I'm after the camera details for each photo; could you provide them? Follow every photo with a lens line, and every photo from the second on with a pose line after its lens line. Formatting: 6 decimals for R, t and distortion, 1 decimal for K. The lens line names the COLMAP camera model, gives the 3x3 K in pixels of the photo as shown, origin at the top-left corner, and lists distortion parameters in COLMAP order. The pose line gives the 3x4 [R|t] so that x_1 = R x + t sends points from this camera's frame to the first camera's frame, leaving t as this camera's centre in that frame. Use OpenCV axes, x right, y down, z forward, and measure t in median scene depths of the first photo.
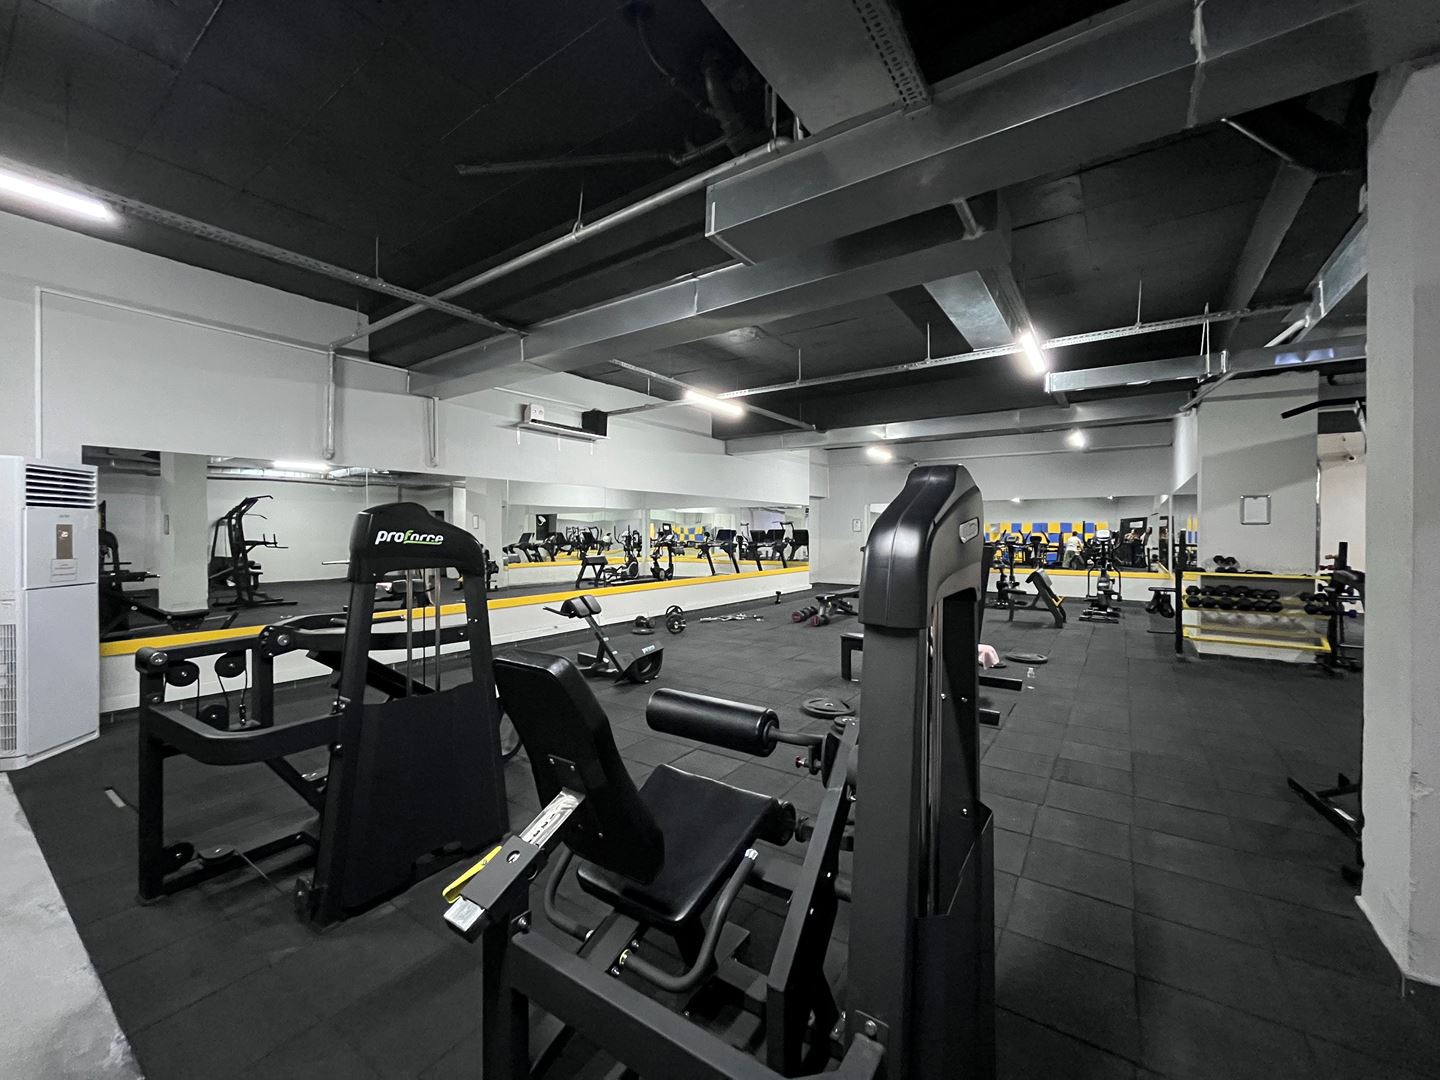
lens RADIAL K [[579.9, 0, 718.8], [0, 579.9, 535.4], [0, 0, 1]] dist [-0.002955, -0.000195]
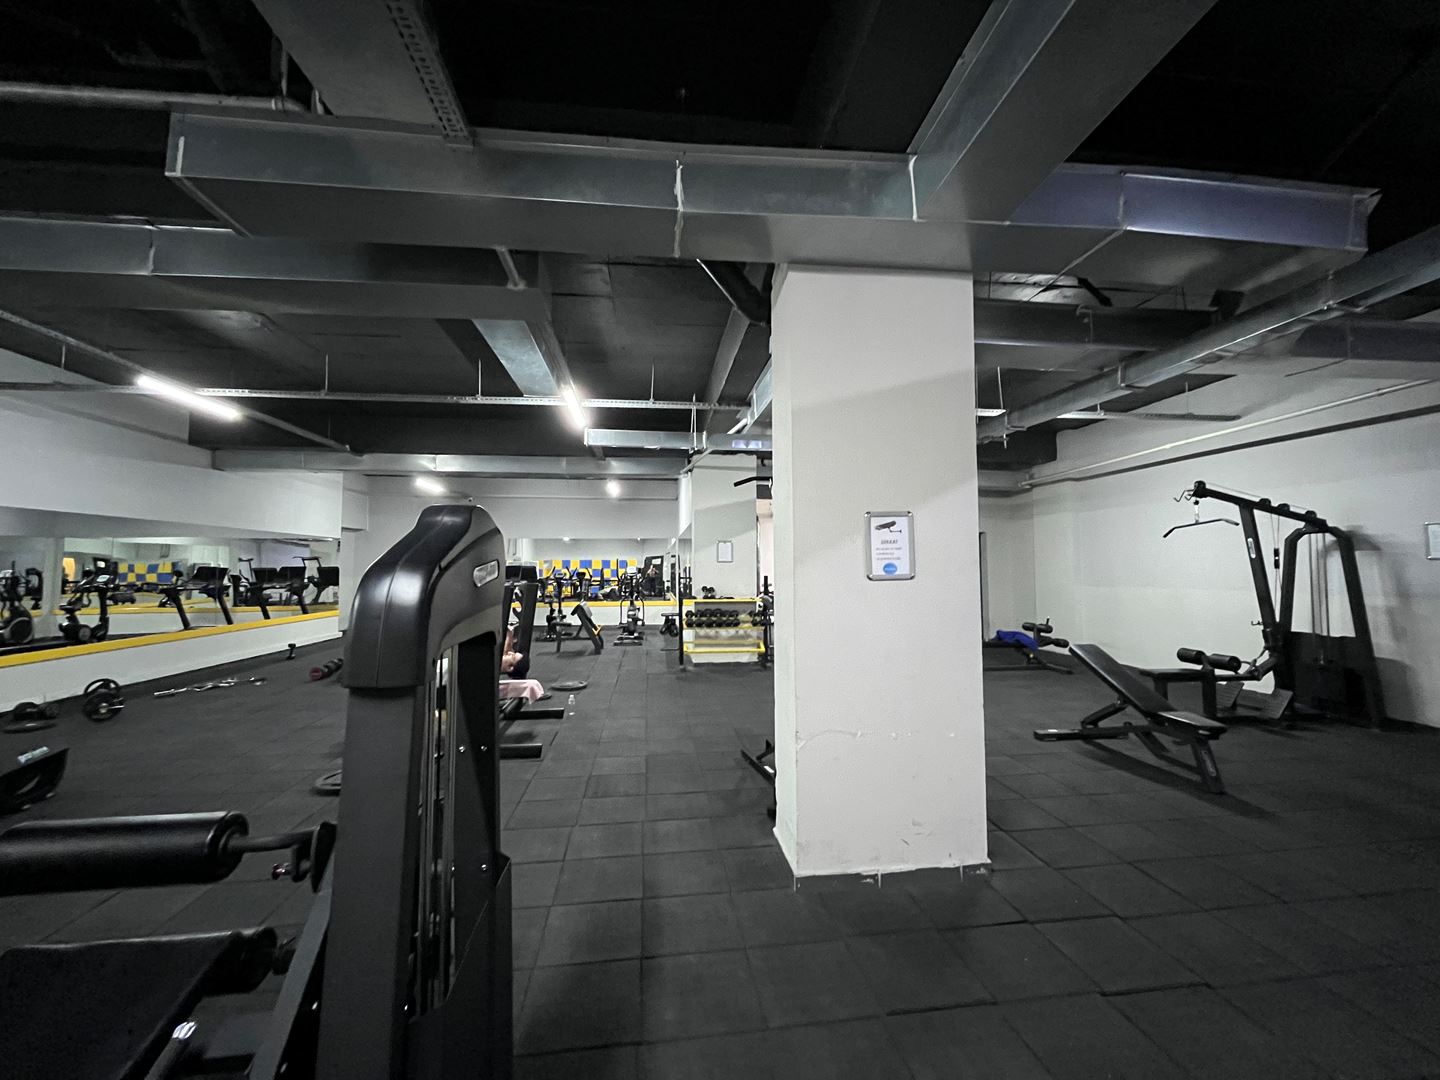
lens RADIAL K [[579.9, 0, 716.8], [0, 579.9, 536.3], [0, 0, 1]] dist [-0.002955, -0.000195]
pose [[0.747088, 0.030224, 0.664038, 0.016448], [0.010377, 0.998314, -0.057114, -0.002757], [-0.664645, 0.049560, 0.745514, 0.001411]]
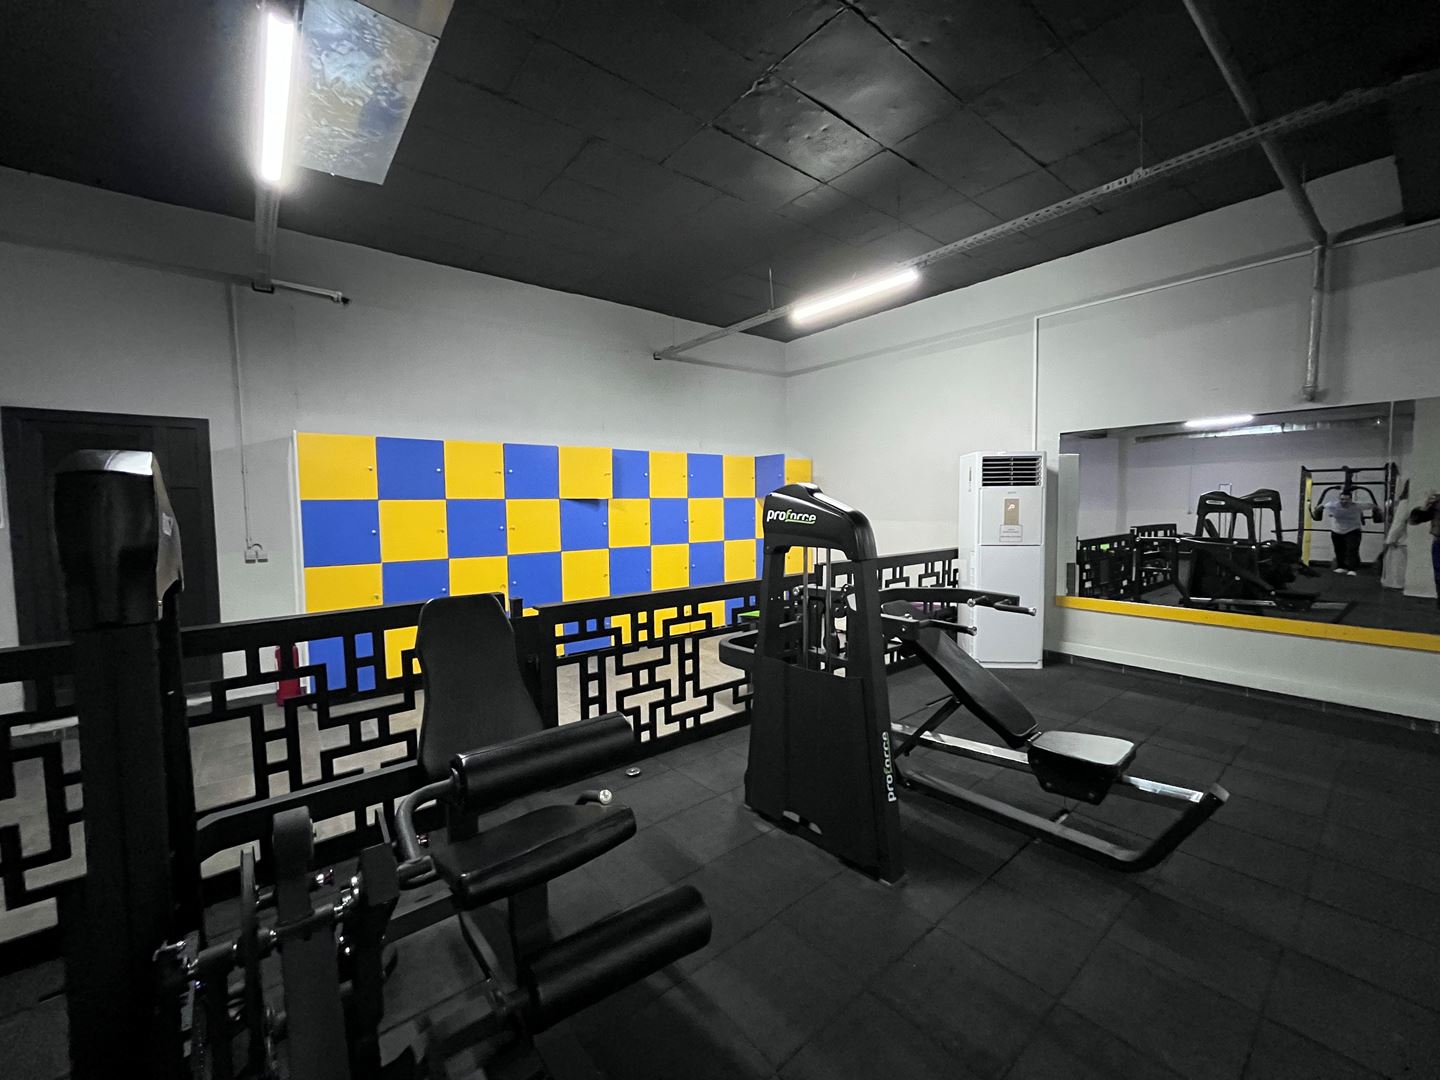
lens RADIAL K [[579.9, 0, 716.3], [0, 579.9, 538.8], [0, 0, 1]] dist [-0.002955, -0.000195]
pose [[-0.281257, 0.061720, -0.957646, 1.675205], [0.004328, 0.998001, 0.063050, -0.071415], [0.959623, 0.013588, -0.280962, 3.609042]]
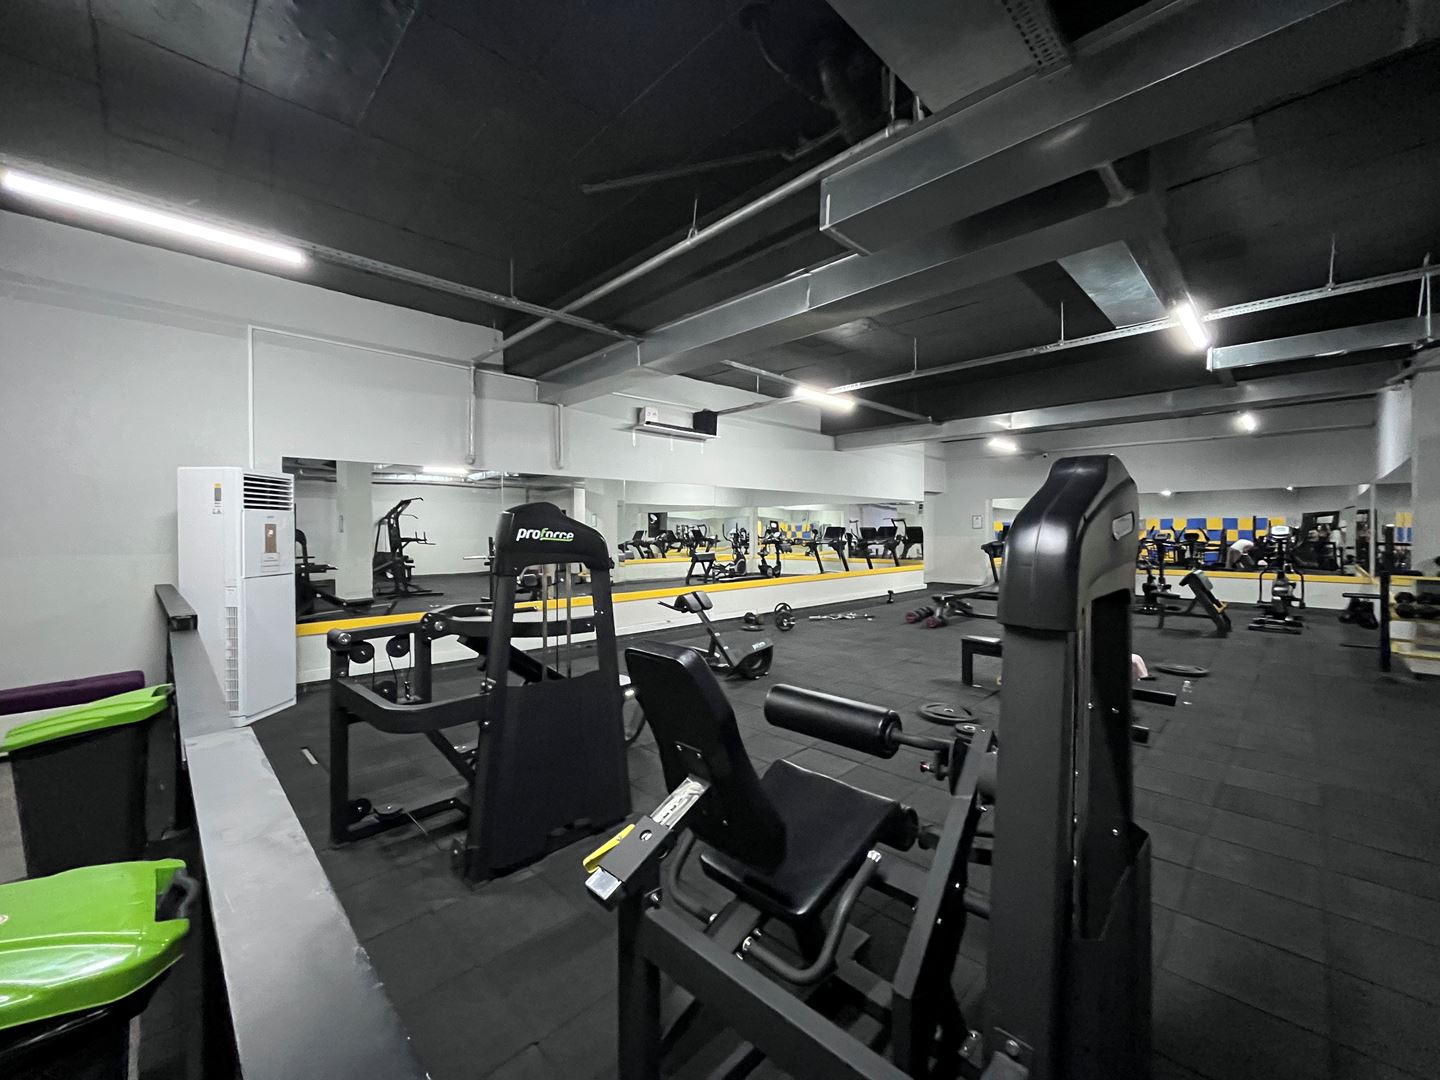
lens RADIAL K [[579.9, 0, 719.4], [0, 579.9, 535.4], [0, 0, 1]] dist [-0.002955, -0.000195]
pose [[0.983277, 0.000165, -0.182115, -0.006856], [0.000641, 0.999990, 0.004367, 0.000297], [0.182114, -0.004411, 0.983268, -0.003812]]
